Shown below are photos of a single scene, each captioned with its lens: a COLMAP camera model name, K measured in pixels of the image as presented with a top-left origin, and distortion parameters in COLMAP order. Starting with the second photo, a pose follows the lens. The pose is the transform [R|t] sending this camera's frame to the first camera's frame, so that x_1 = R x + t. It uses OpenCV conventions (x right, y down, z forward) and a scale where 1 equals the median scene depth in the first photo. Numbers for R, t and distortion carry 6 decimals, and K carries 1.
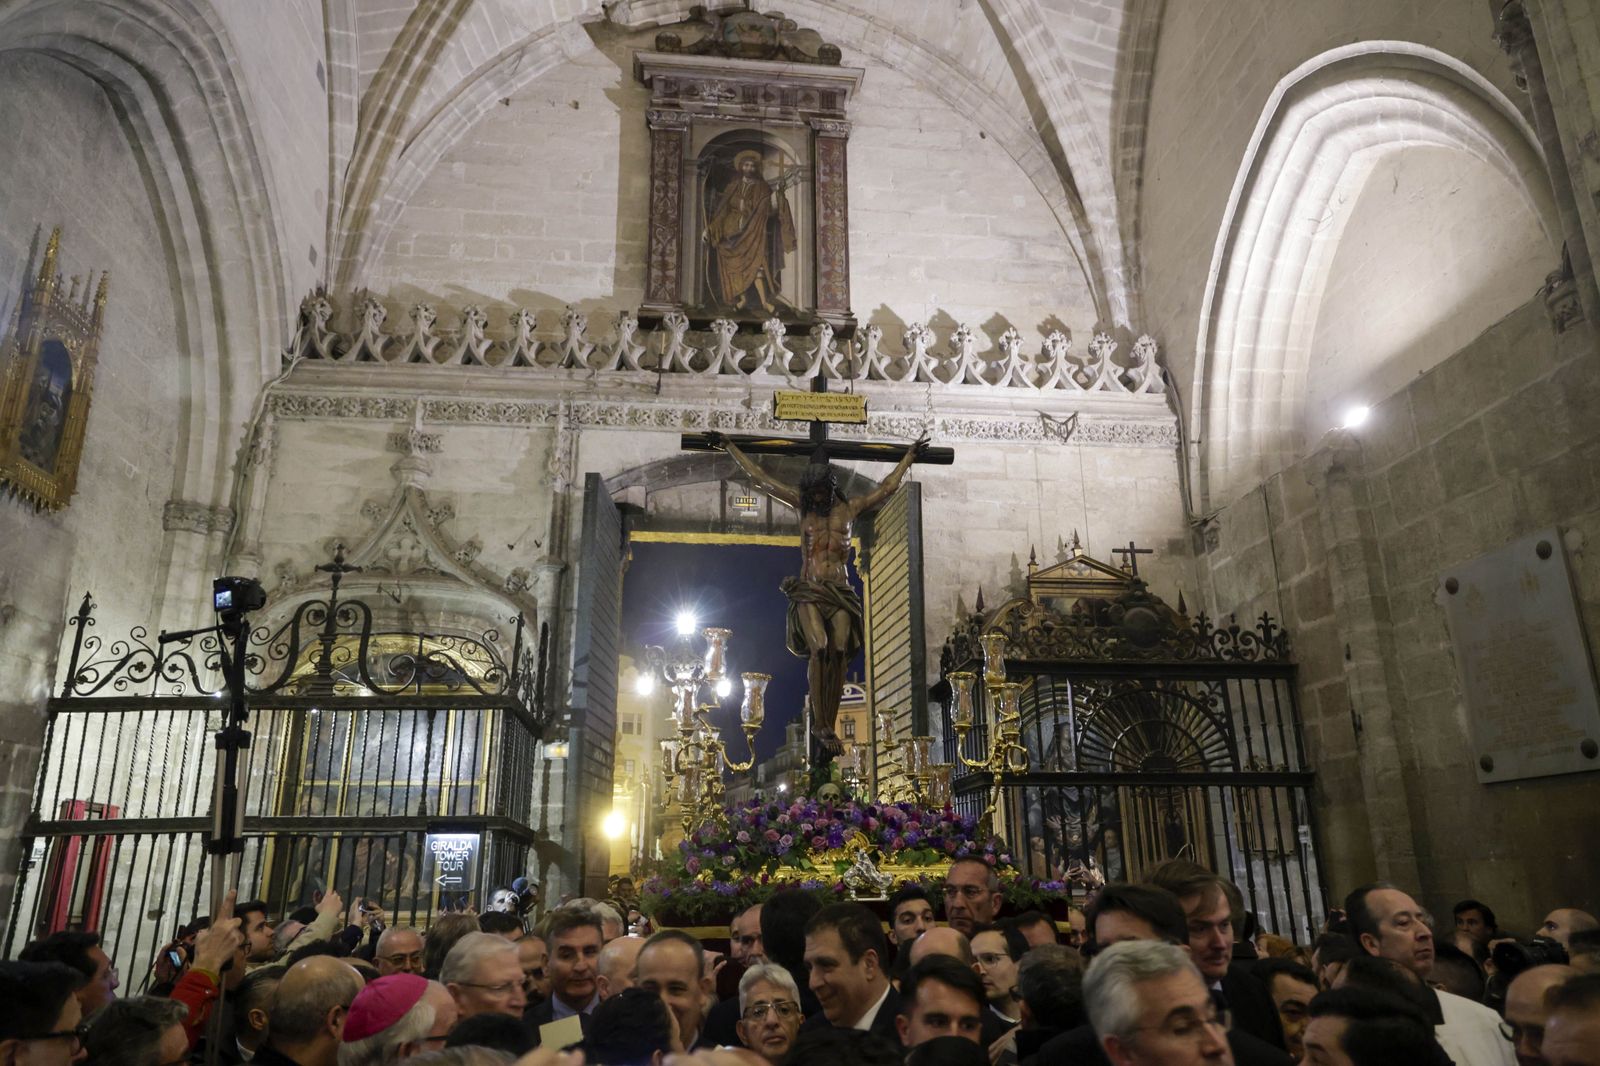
lens RADIAL K [[1074.5, 0, 814.5], [0, 1074.5, 534.7], [0, 0, 1]] dist [0.016841, -0.000292]
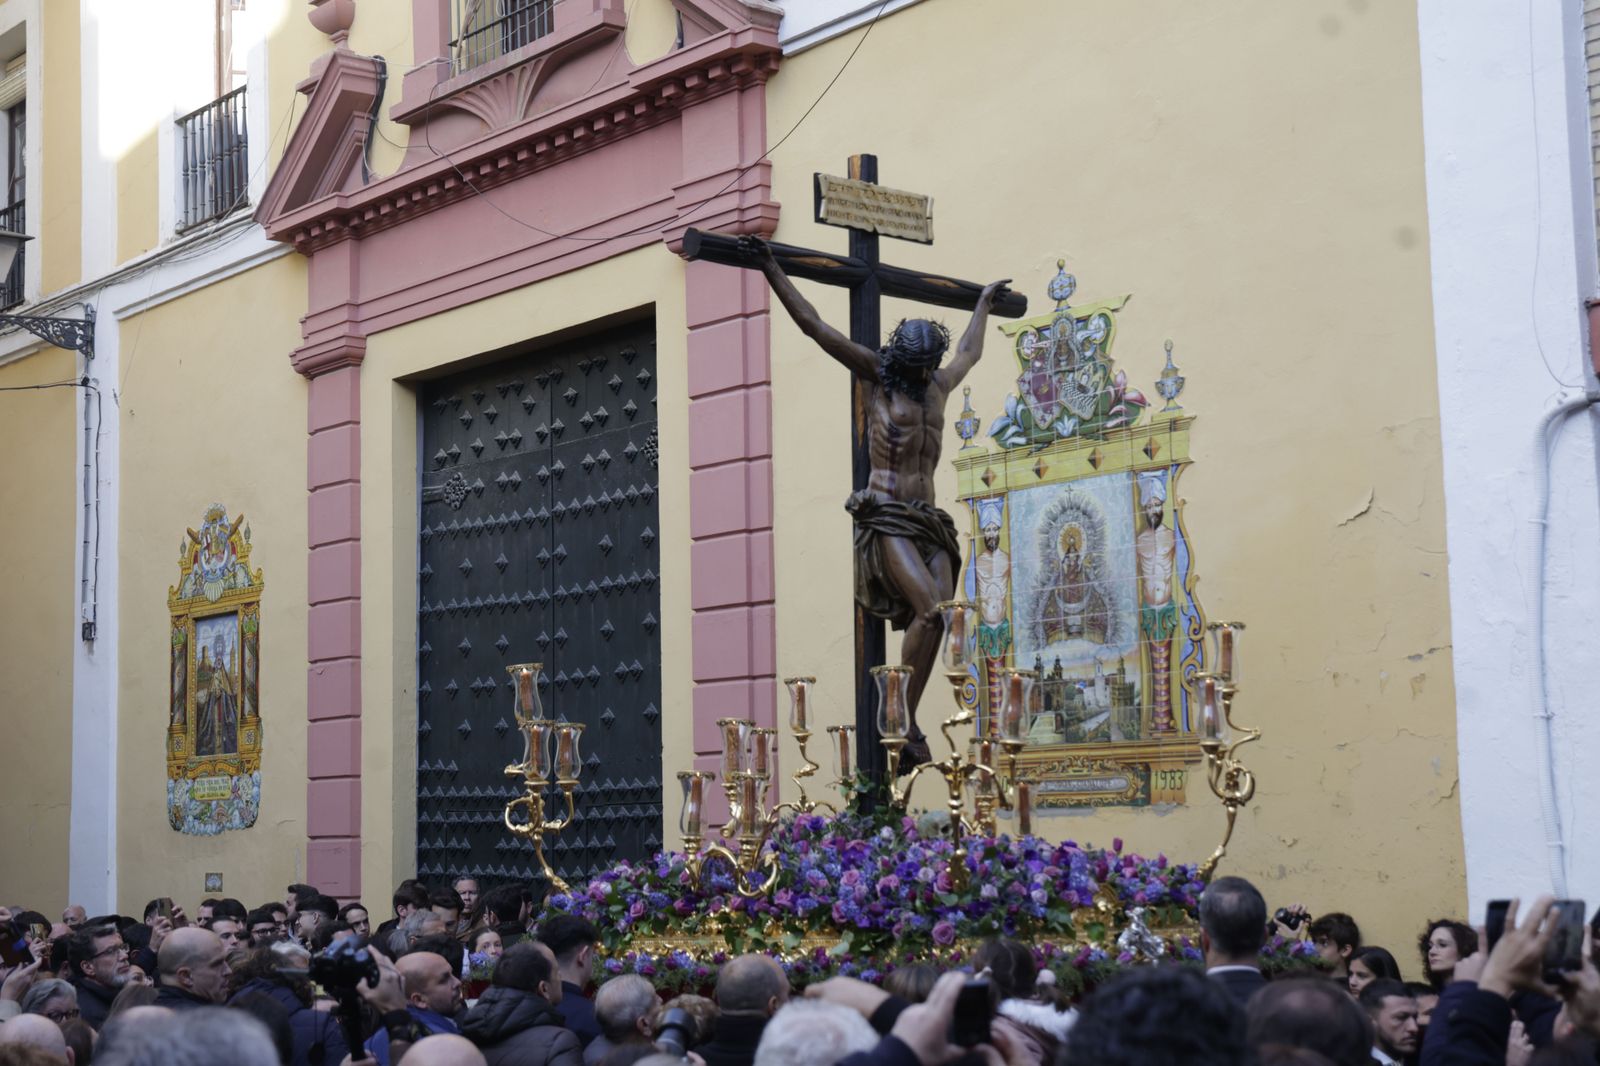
lens RADIAL K [[2447.0, 0, 800.0], [0, 2447.0, 533.0], [0, 0, 1]] dist [0.038932, 0.047975]
pose [[0.849381, 0.064121, 0.523871, -0.835326], [-0.142778, 0.983498, 0.111116, -0.094525], [-0.508101, -0.169177, 0.844519, -0.218693]]
